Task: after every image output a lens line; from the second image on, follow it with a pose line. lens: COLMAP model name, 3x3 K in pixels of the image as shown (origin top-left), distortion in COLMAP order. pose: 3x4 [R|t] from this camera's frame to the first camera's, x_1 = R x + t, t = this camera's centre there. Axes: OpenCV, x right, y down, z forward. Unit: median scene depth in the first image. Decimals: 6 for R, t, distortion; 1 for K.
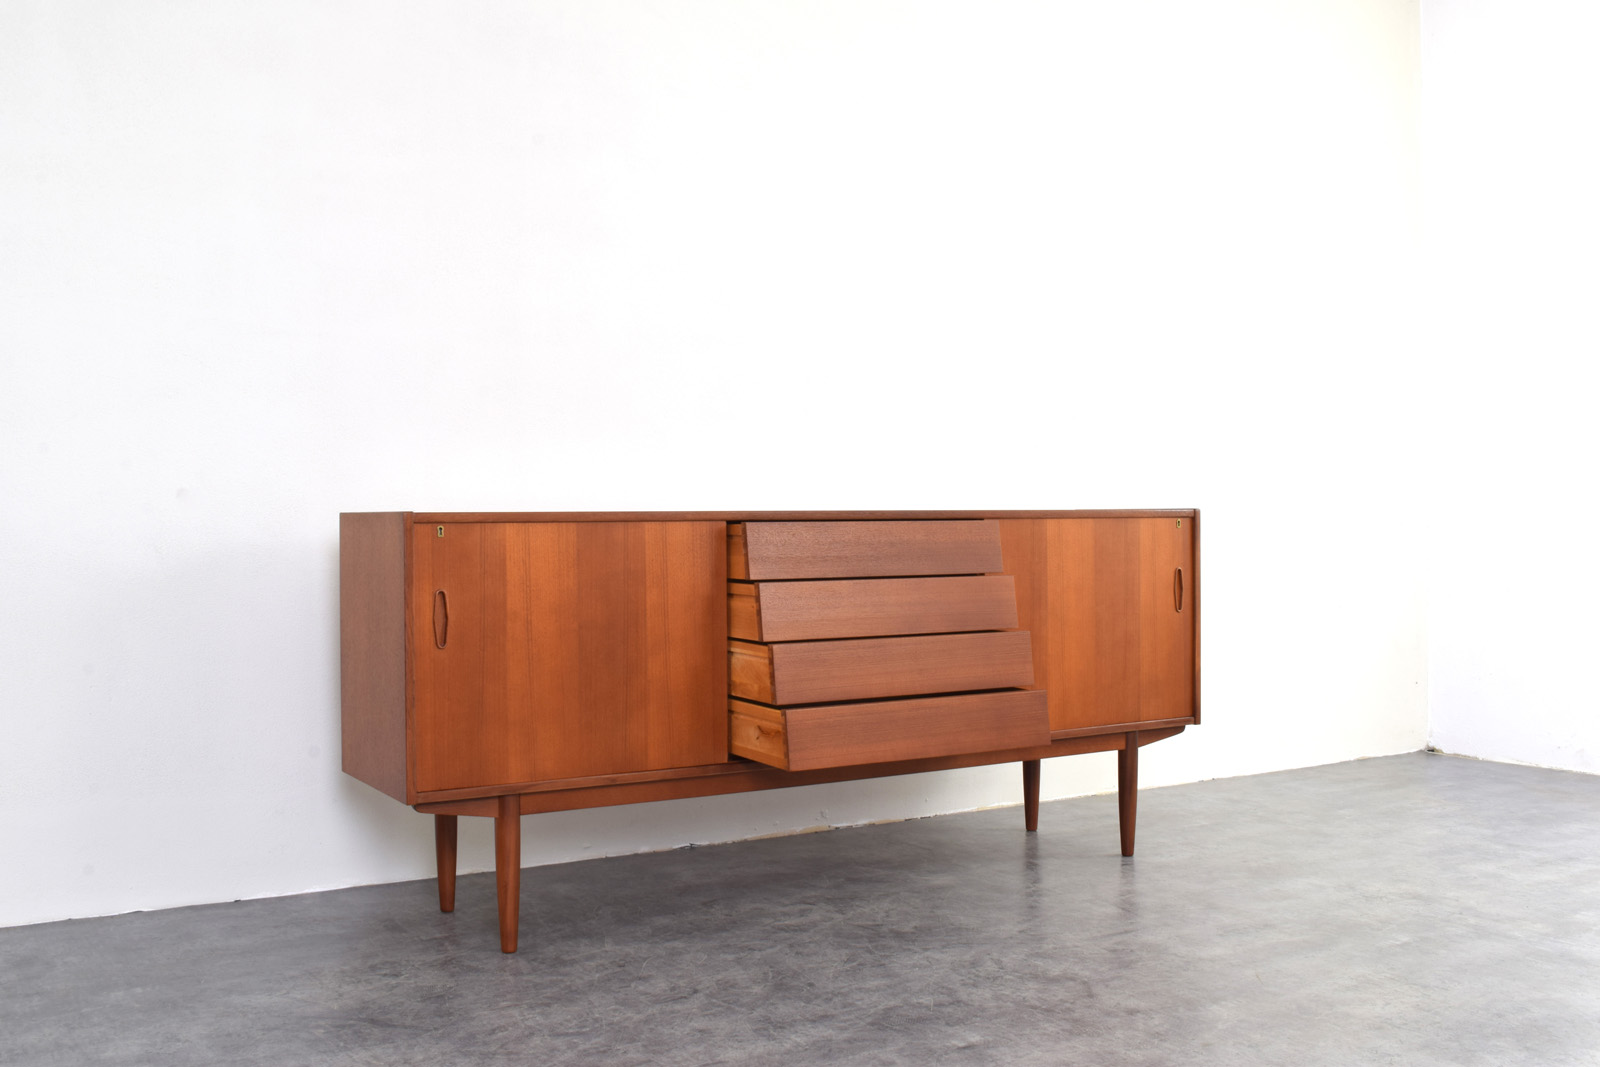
lens RADIAL K [[1577.9, 0, 794.6], [0, 1577.9, 500.4], [0, 0, 1]] dist [-0.069579, 0.000000]
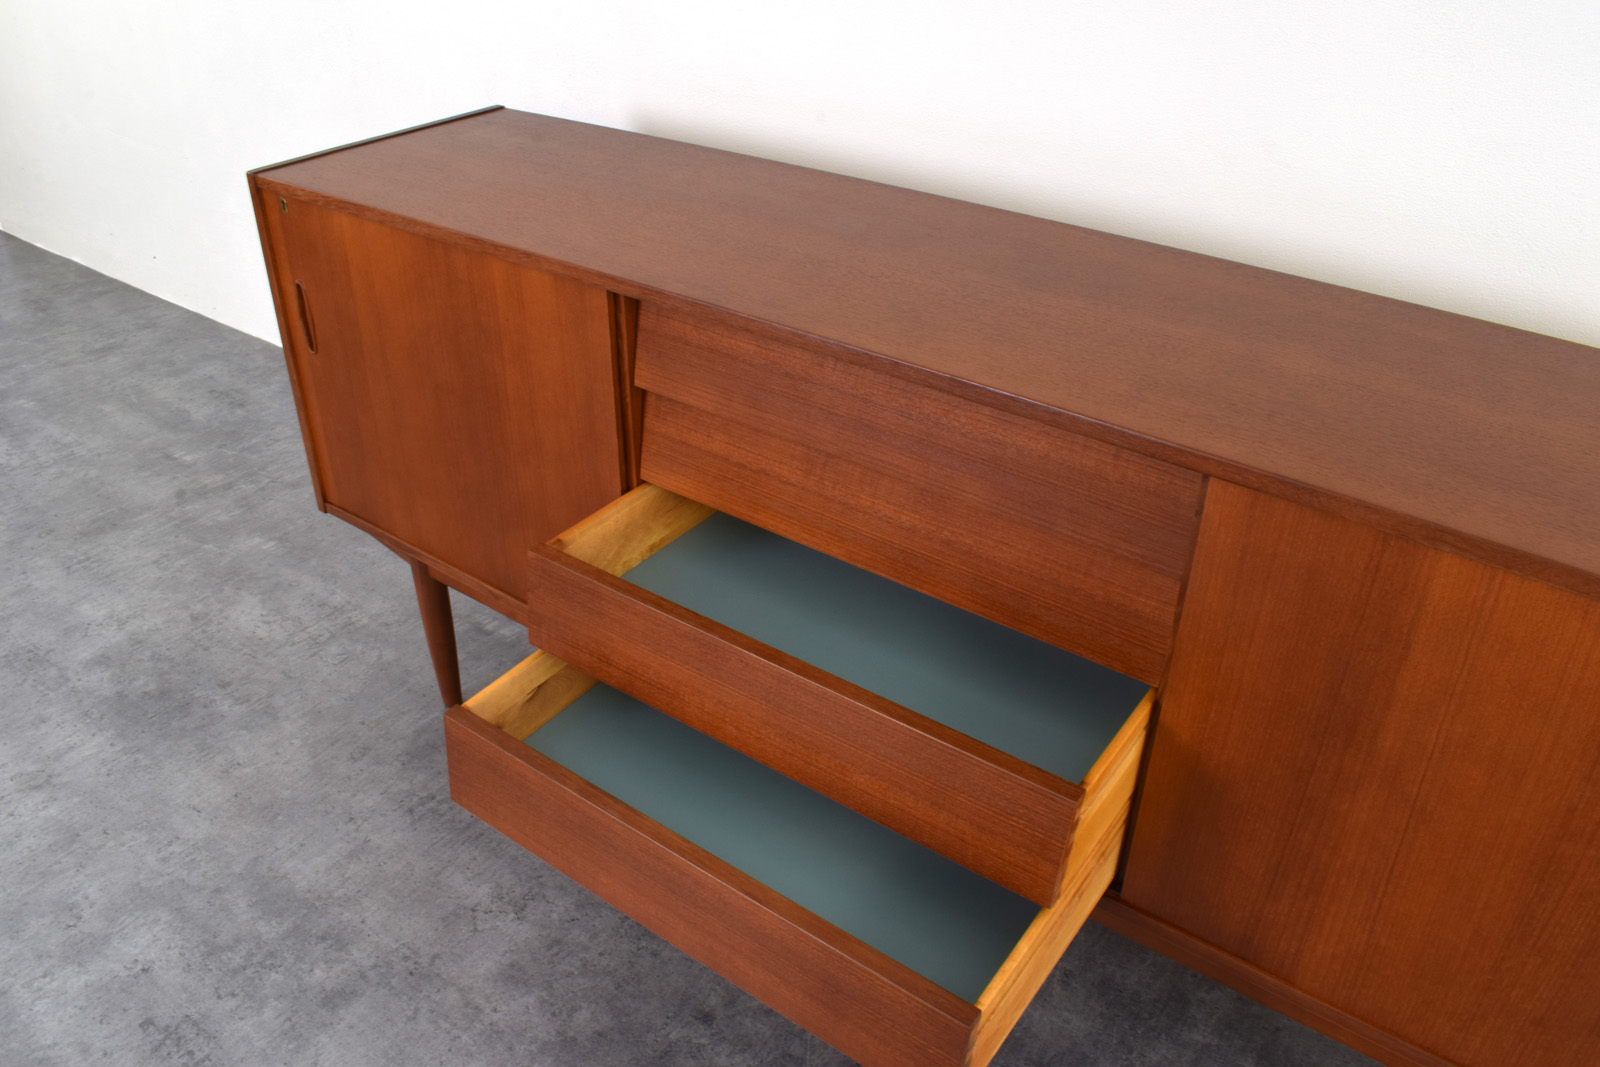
lens RADIAL K [[1249.9, 0, 793.9], [0, 1249.9, 529.5], [0, 0, 1]] dist [-0.103219, 0.021708]
pose [[0.378170, 0.496025, -0.781630, 0.350172], [0.003511, 0.843559, 0.537025, -0.144165], [0.925729, -0.205831, 0.317268, 0.938491]]
